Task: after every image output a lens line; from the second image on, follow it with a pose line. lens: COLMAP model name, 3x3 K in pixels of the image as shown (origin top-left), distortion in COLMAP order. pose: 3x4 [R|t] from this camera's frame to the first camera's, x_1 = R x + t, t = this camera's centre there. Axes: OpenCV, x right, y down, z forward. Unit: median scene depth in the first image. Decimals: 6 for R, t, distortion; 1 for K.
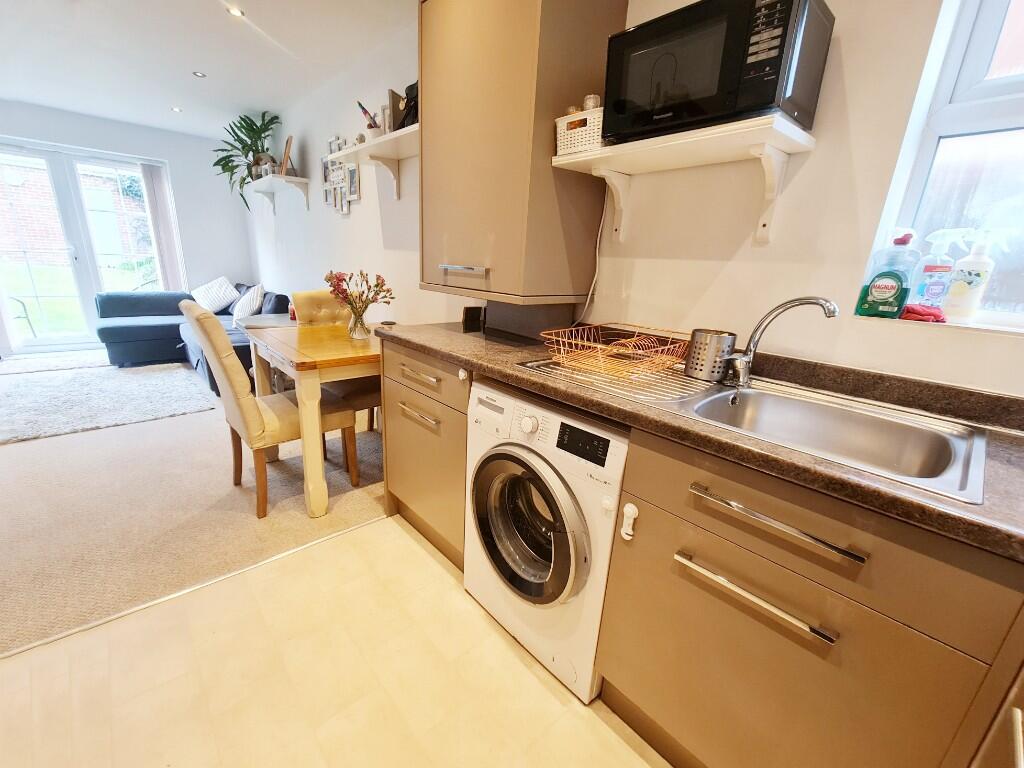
lens RADIAL K [[428.2, 0, 510.9], [0, 428.2, 400.7], [0, 0, 1]] dist [-0.011703, -0.000241]
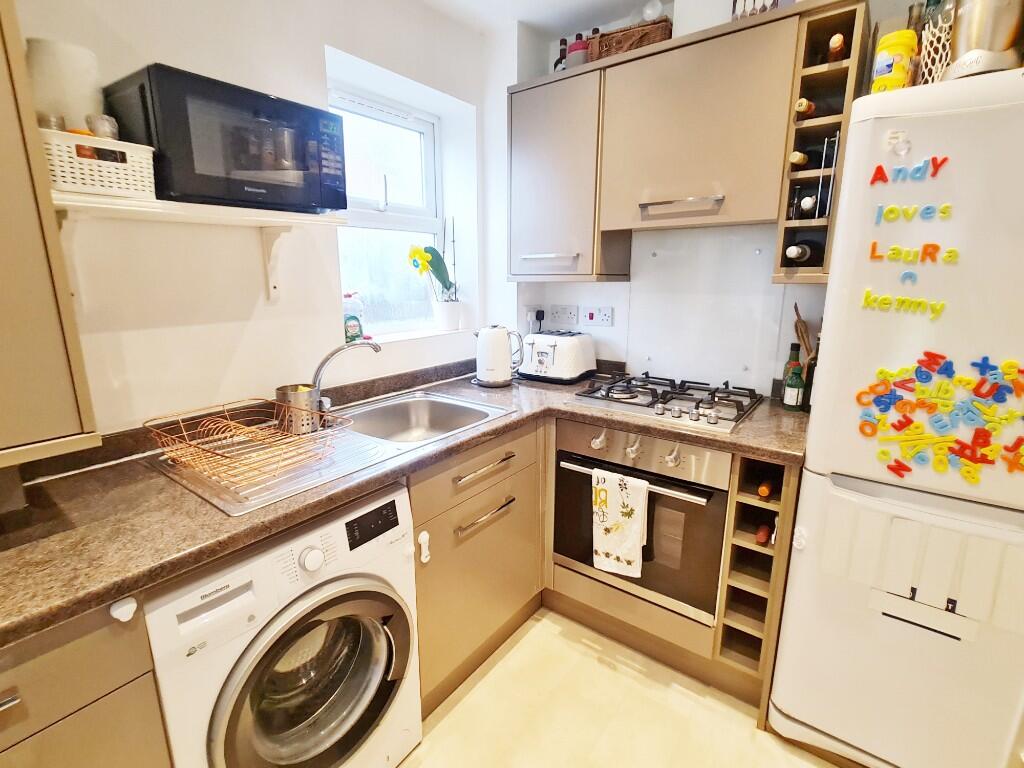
lens RADIAL K [[486.6, 0, 507.0], [0, 486.6, 384.8], [0, 0, 1]] dist [-0.003932, -0.001208]
pose [[-0.192362, -0.266543, 0.944432, -0.850124], [0.292095, 0.903232, 0.314409, -0.443168], [-0.936844, 0.336344, -0.095892, 0.705119]]
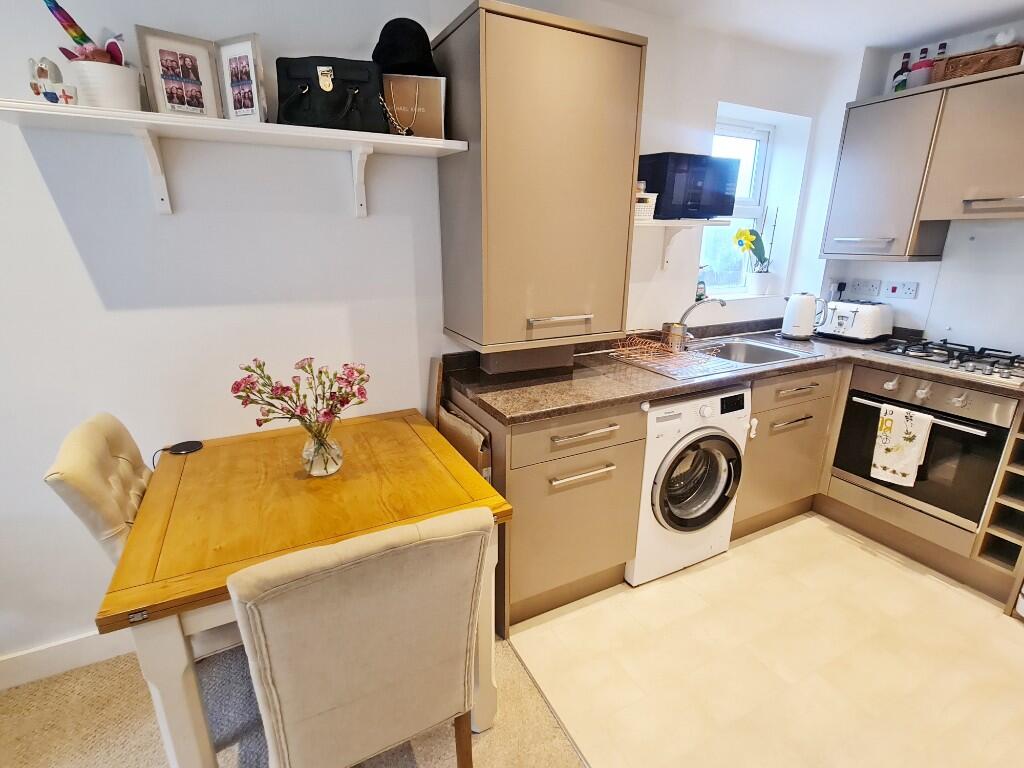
lens RADIAL K [[486.6, 0, 507.0], [0, 486.6, 384.8], [0, 0, 1]] dist [-0.003932, -0.001208]
pose [[0.259613, -0.329789, 0.907657, -1.778250], [0.306901, 0.919333, 0.246250, -0.712225], [-0.915649, 0.214631, 0.339884, 1.134647]]
